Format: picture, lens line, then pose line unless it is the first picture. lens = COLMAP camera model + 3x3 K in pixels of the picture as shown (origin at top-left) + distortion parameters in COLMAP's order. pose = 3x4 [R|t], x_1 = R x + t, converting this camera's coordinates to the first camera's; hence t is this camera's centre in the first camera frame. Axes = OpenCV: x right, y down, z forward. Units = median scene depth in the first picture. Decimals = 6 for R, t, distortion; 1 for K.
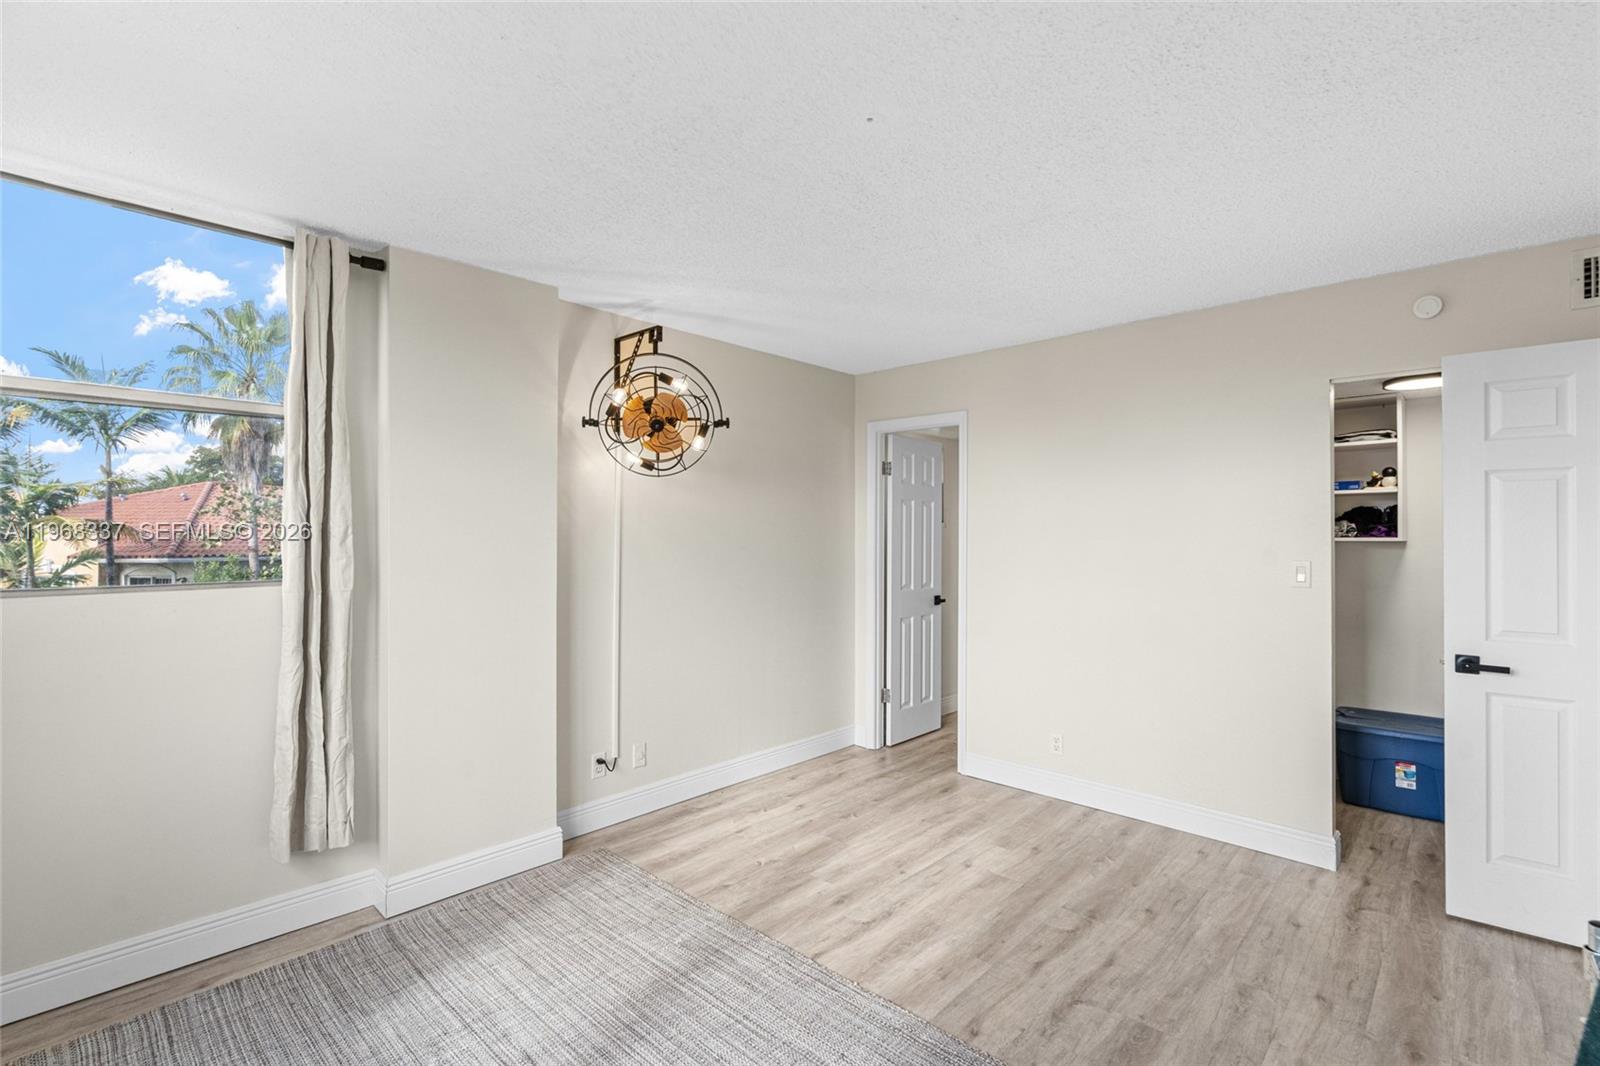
lens RADIAL K [[726.7, 0, 797.6], [0, 726.7, 527.5], [0, 0, 1]] dist [-0.005907, 0.000406]
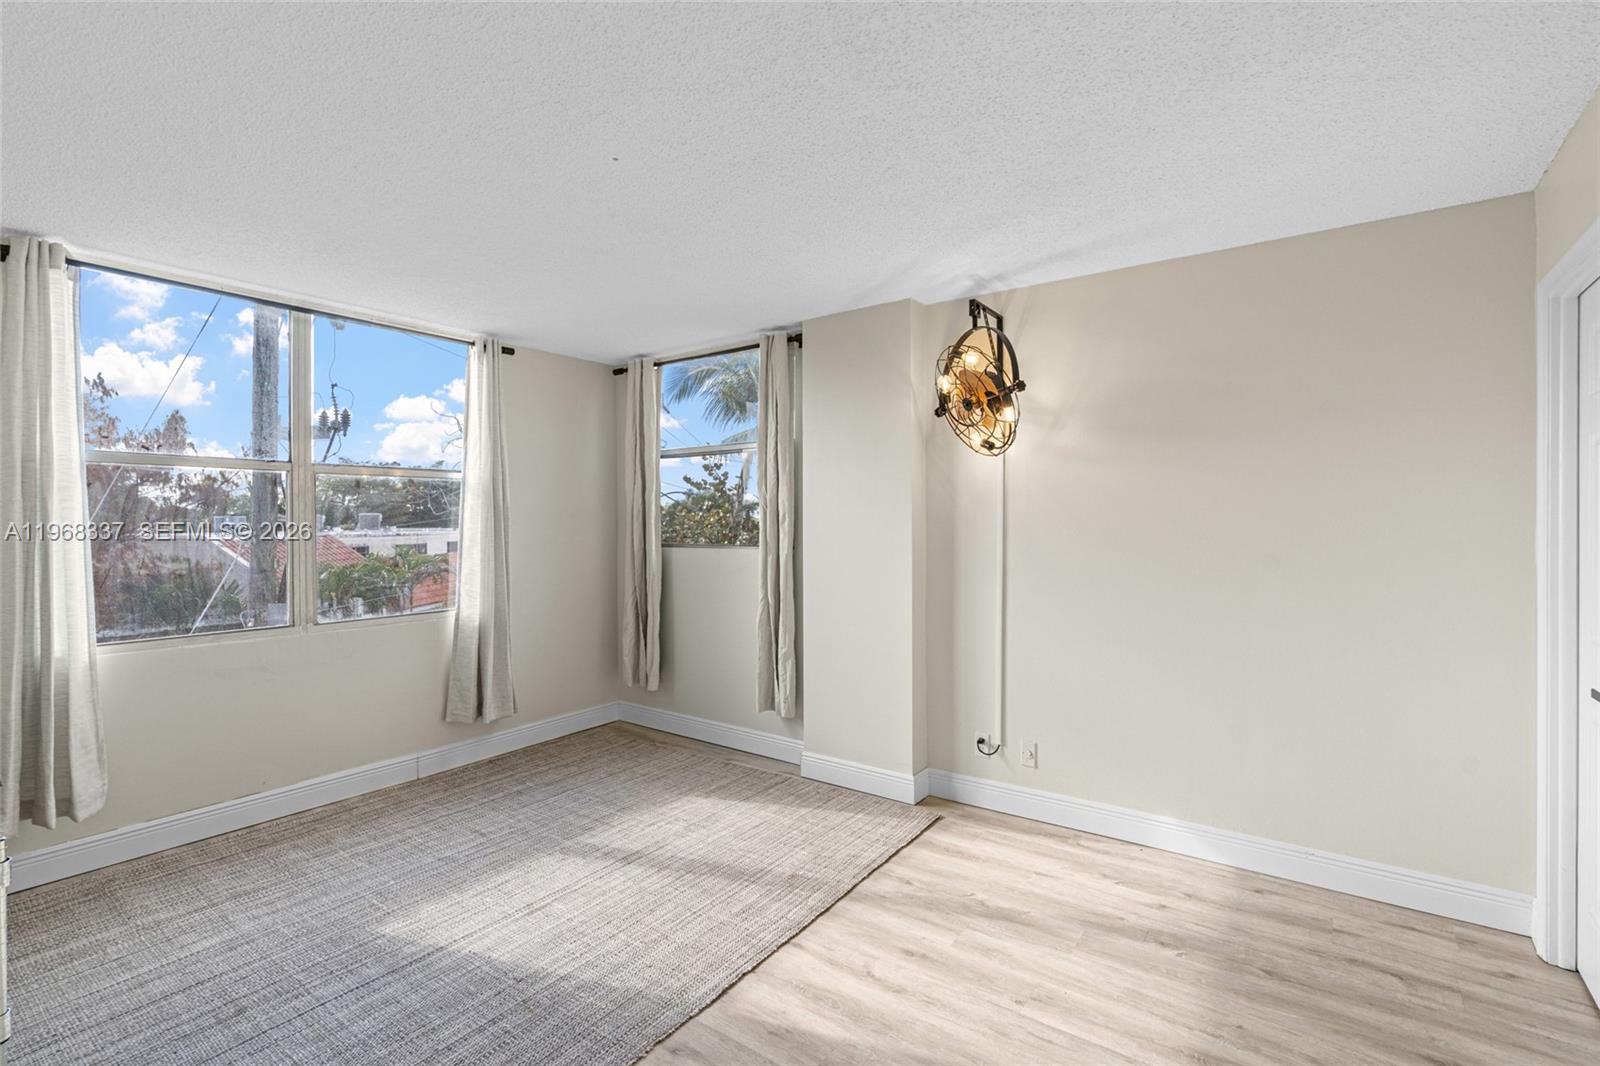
lens RADIAL K [[726.7, 0, 797.6], [0, 726.7, 527.5], [0, 0, 1]] dist [-0.005907, 0.000406]
pose [[0.134727, 0.008687, -0.990845, 0.709843], [0.011598, 0.999879, 0.010343, 0.009820], [0.990815, -0.012886, 0.134610, 0.623765]]
